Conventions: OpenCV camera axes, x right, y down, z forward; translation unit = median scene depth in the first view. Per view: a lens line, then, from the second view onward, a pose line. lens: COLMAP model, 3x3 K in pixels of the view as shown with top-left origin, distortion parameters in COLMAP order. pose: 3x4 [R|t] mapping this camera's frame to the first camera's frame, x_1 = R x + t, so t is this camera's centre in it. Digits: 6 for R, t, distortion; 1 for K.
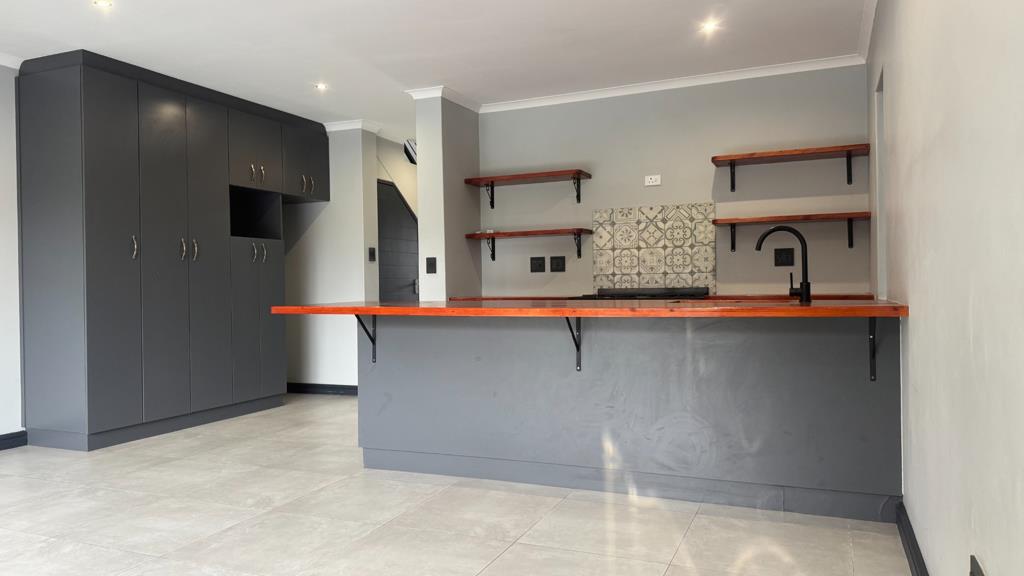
lens RADIAL K [[757.4, 0, 512.0], [0, 757.4, 288.0], [0, 0, 1]] dist [0.067214, -0.059849]
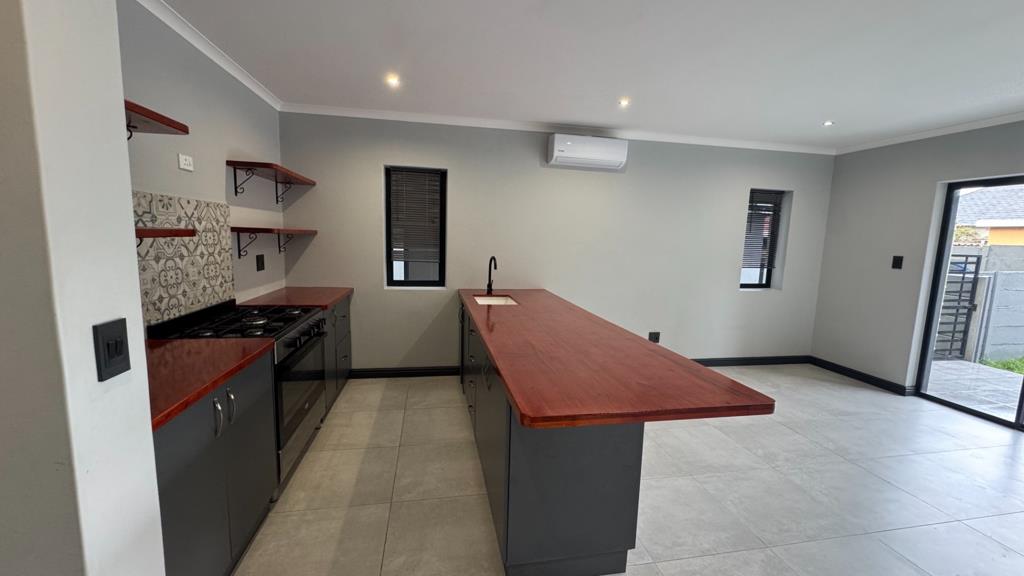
lens RADIAL K [[416.2, 0, 512.0], [0, 416.2, 288.0], [0, 0, 1]] dist [-0.000267, -0.000081]
pose [[-0.587410, -0.103180, 0.802685, -0.323927], [-0.021413, 0.993474, 0.112034, -0.073576], [-0.809006, 0.048622, -0.585785, 0.979987]]
